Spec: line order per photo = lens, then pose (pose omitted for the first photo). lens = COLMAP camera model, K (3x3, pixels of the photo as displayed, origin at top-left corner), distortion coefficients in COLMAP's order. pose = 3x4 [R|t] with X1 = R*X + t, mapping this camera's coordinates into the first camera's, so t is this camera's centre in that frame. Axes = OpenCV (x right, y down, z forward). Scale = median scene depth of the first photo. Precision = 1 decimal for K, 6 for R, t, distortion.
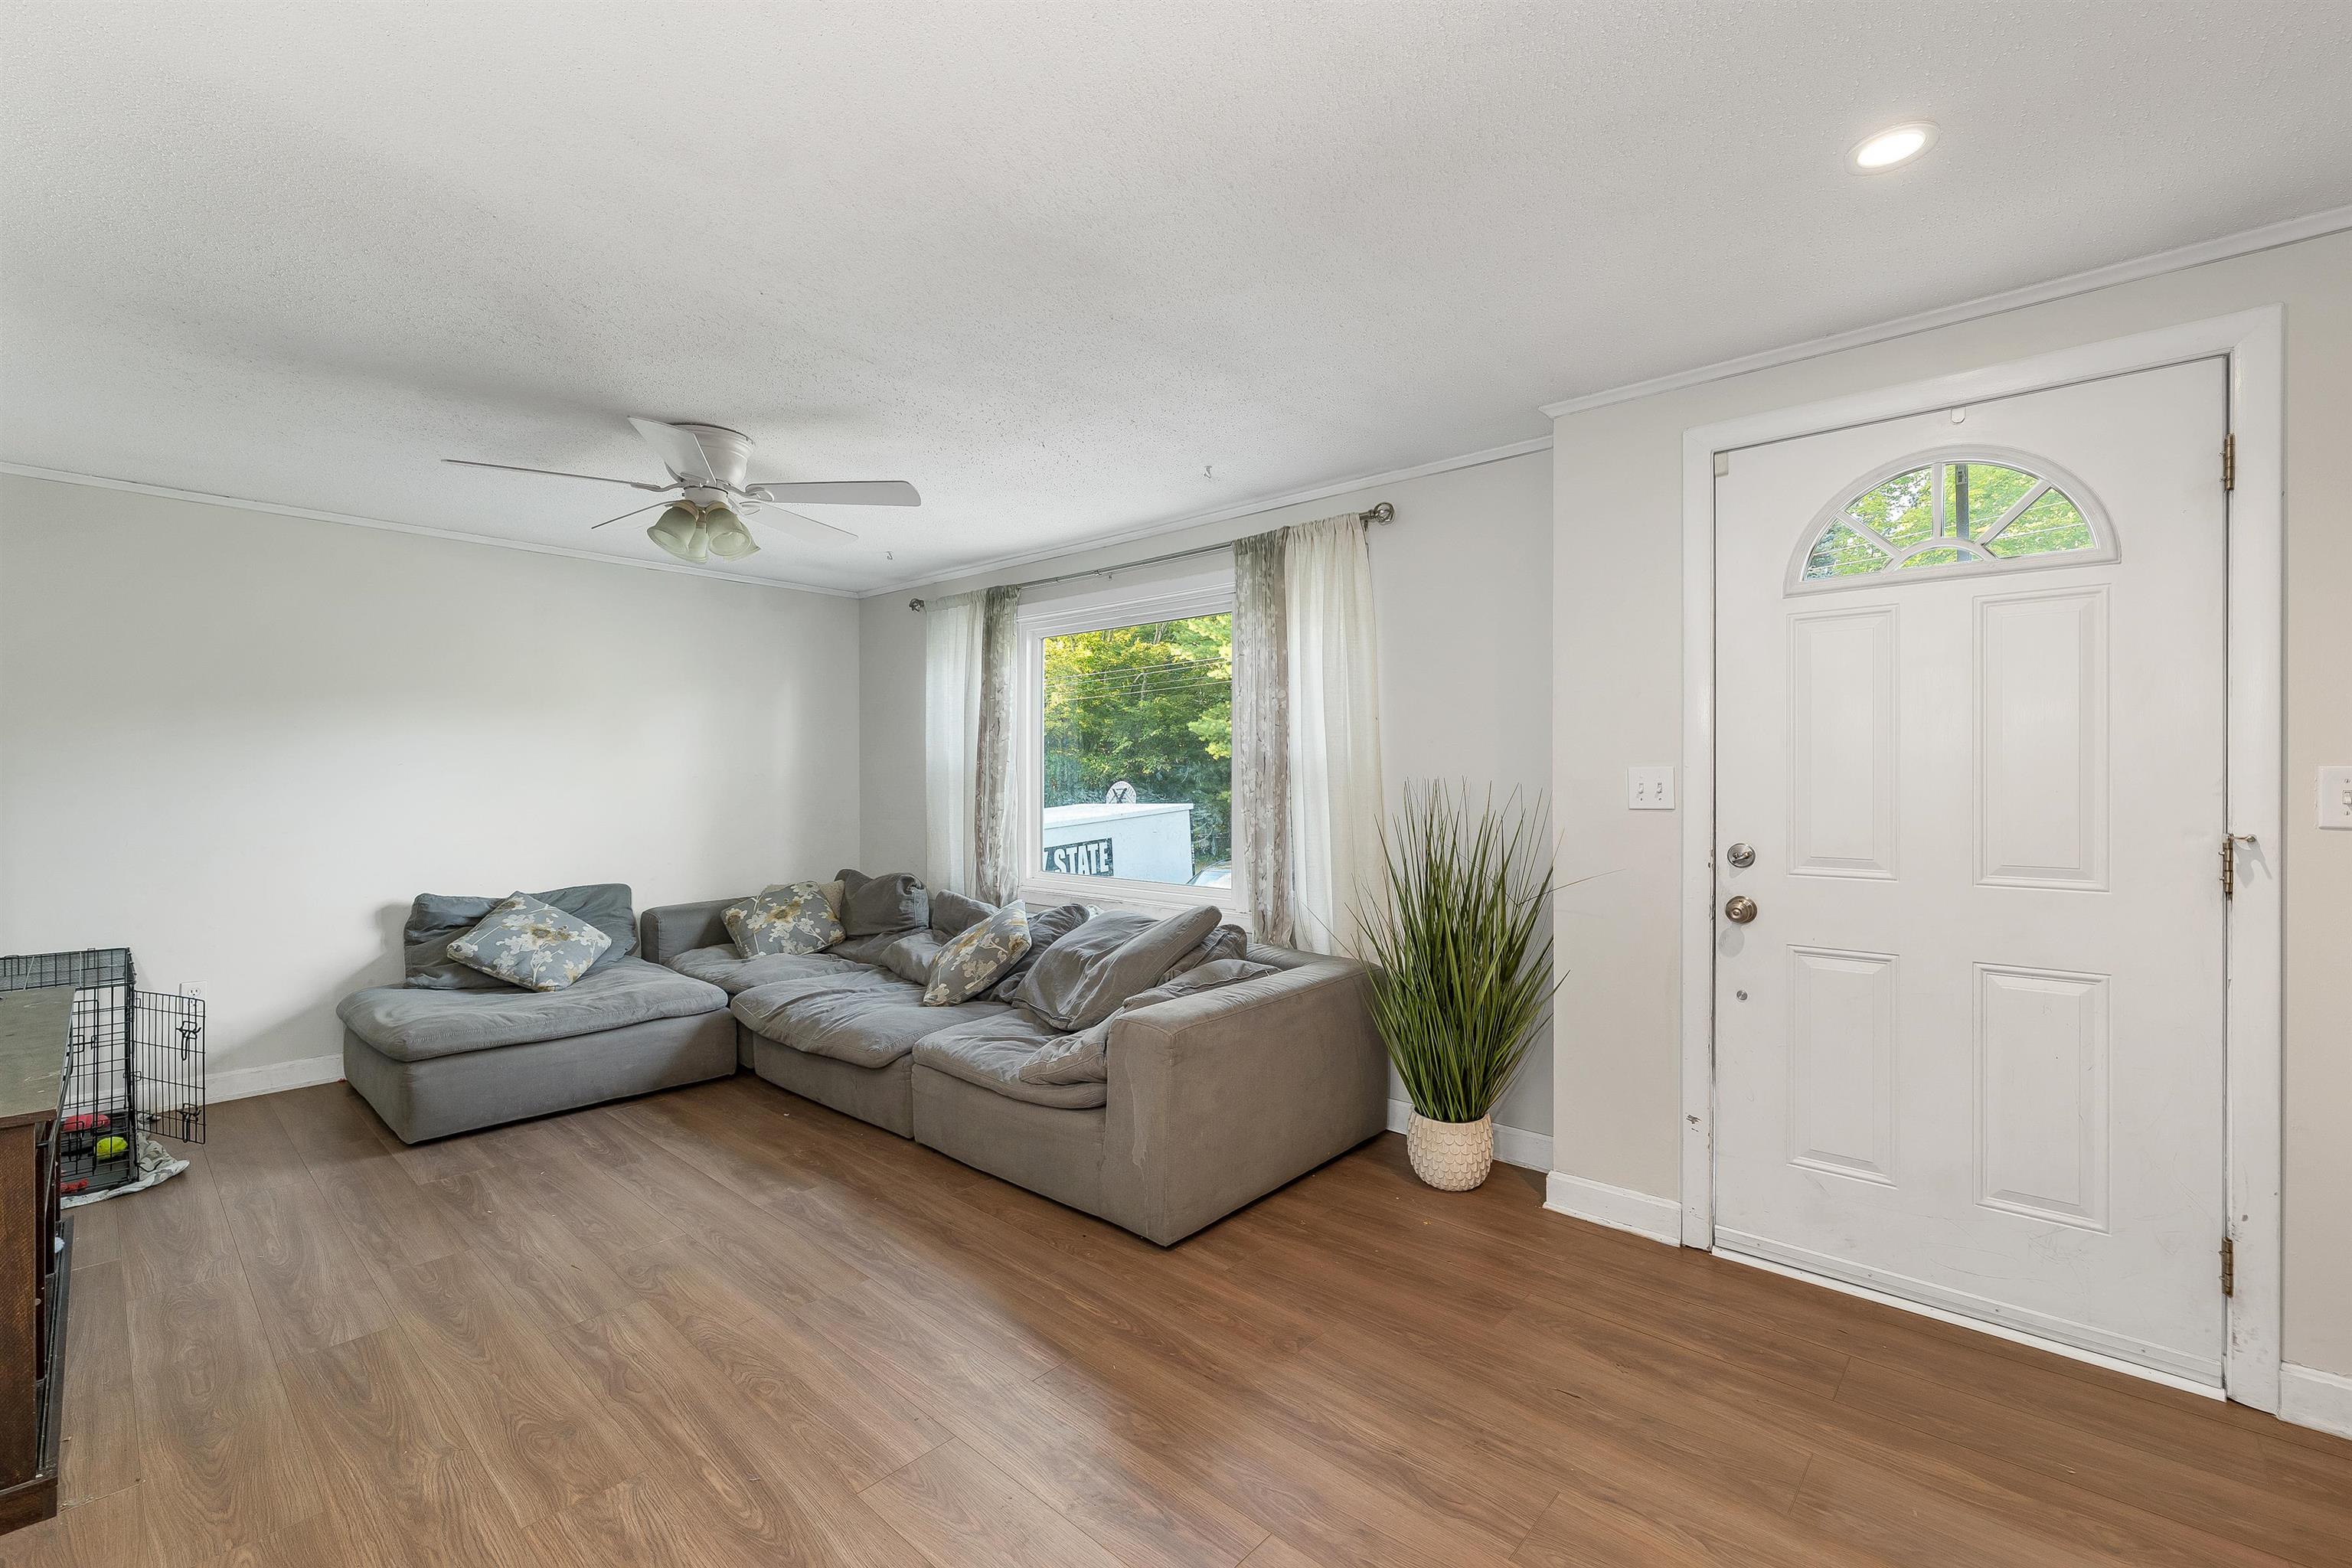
lens RADIAL K [[999.1, 0, 1176.6], [0, 999.1, 780.3], [0, 0, 1]] dist [-0.000084, -0.000682]
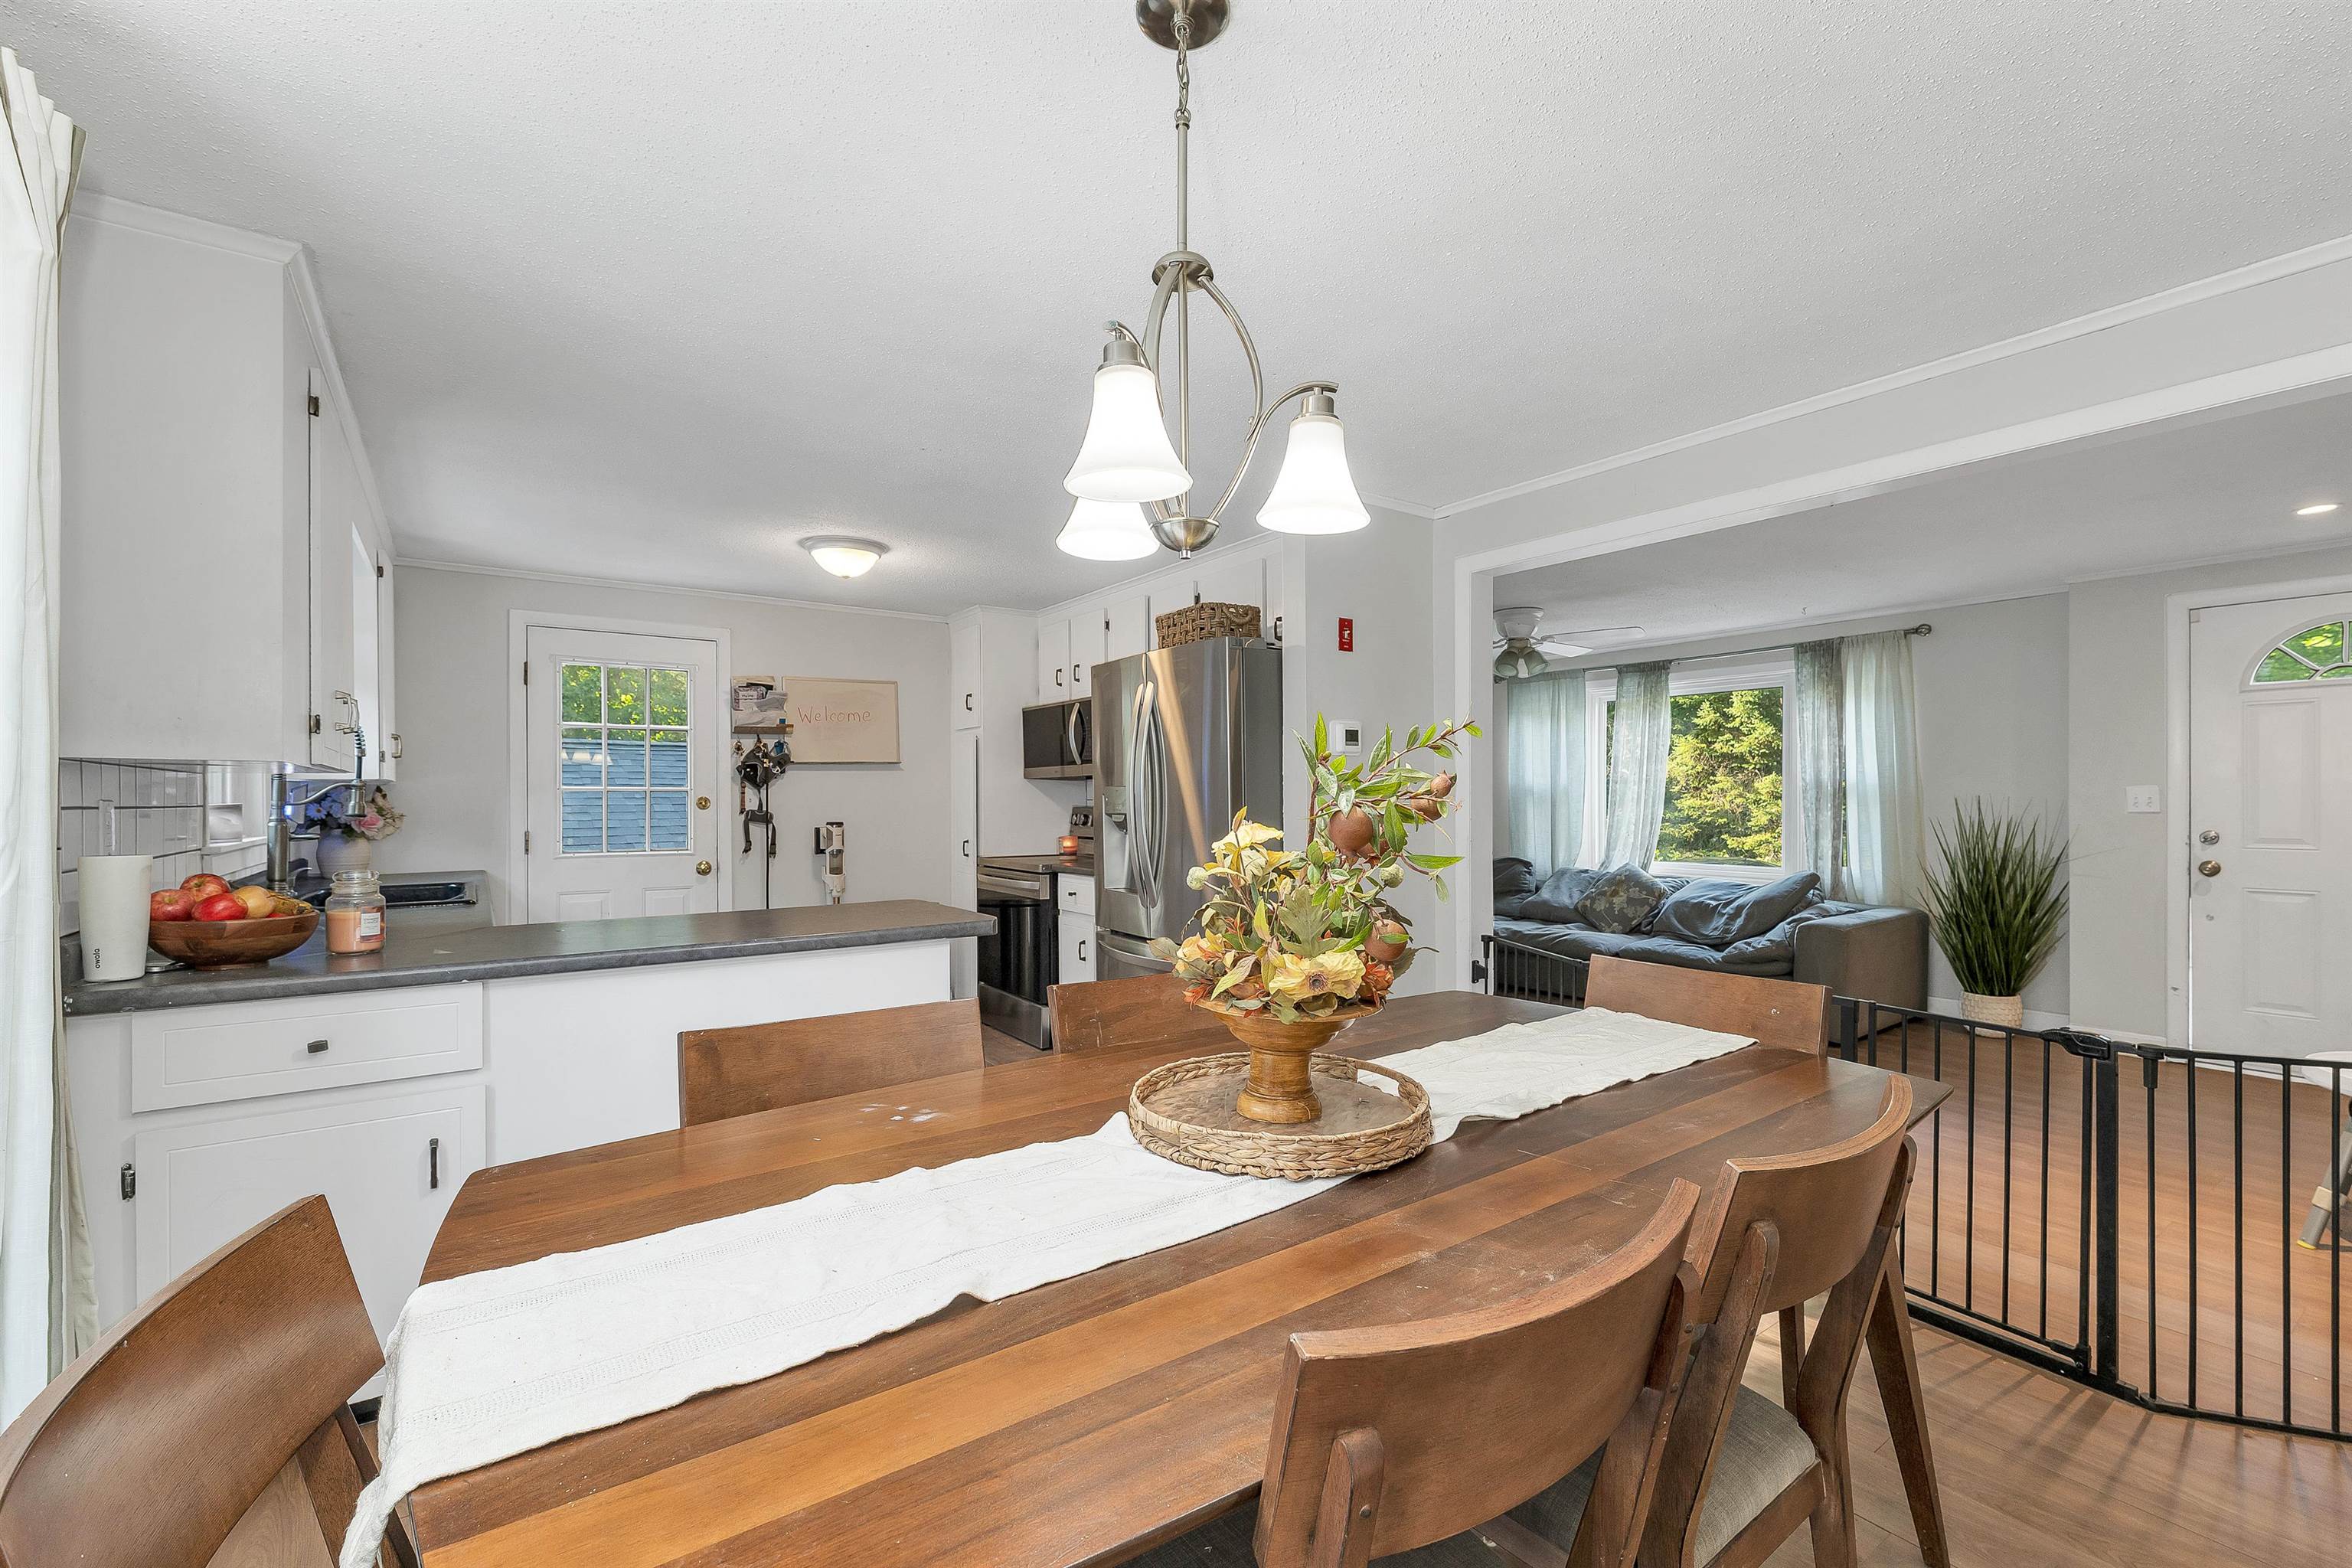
lens RADIAL K [[992.6, 0, 1171.4], [0, 992.6, 798.1], [0, 0, 1]] dist [-0.000265, 0.000453]
pose [[0.974797, -0.003022, -0.223073, -0.618388], [0.003003, 0.999995, -0.000422, 0.000131], [0.223073, -0.000259, 0.974802, -0.833186]]
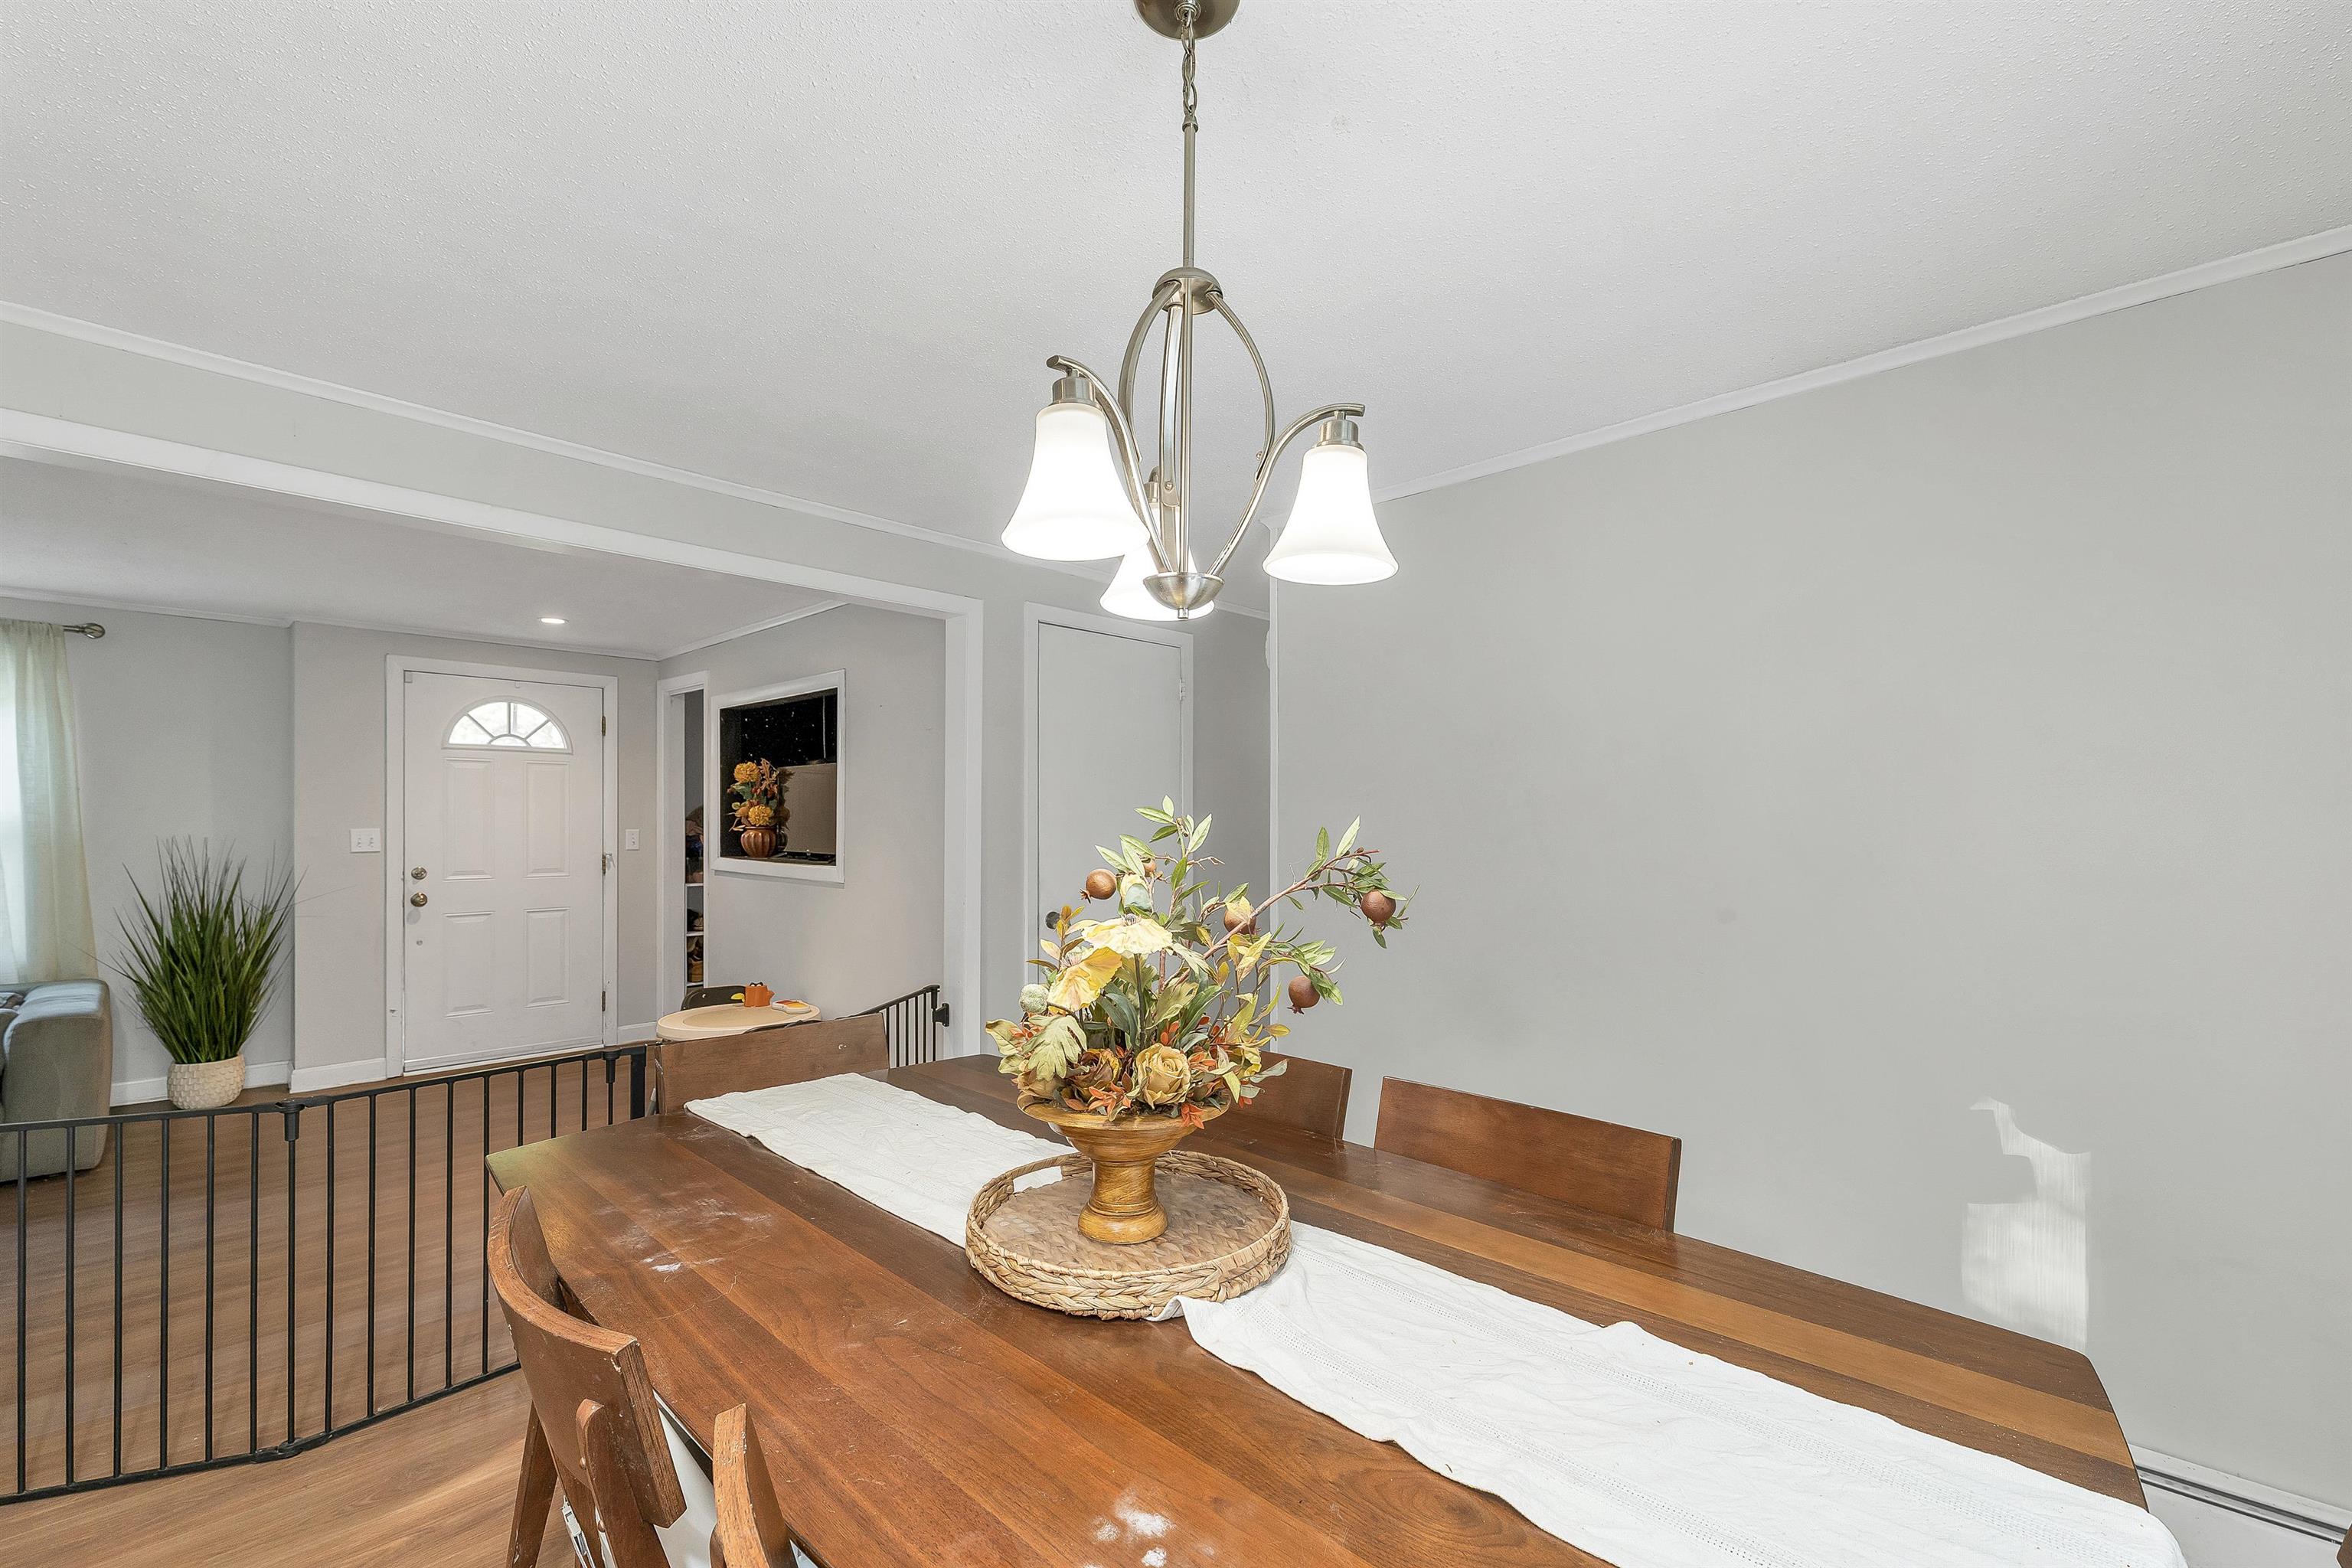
lens RADIAL K [[1008.7, 0, 1181.4], [0, 1008.7, 817.2], [0, 0, 1]] dist [-0.001845, -0.000312]
pose [[0.044816, 0.005488, 0.998980, -1.036509], [-0.000943, 0.999985, -0.005451, -0.021040], [-0.998995, -0.000698, 0.044820, -0.467186]]
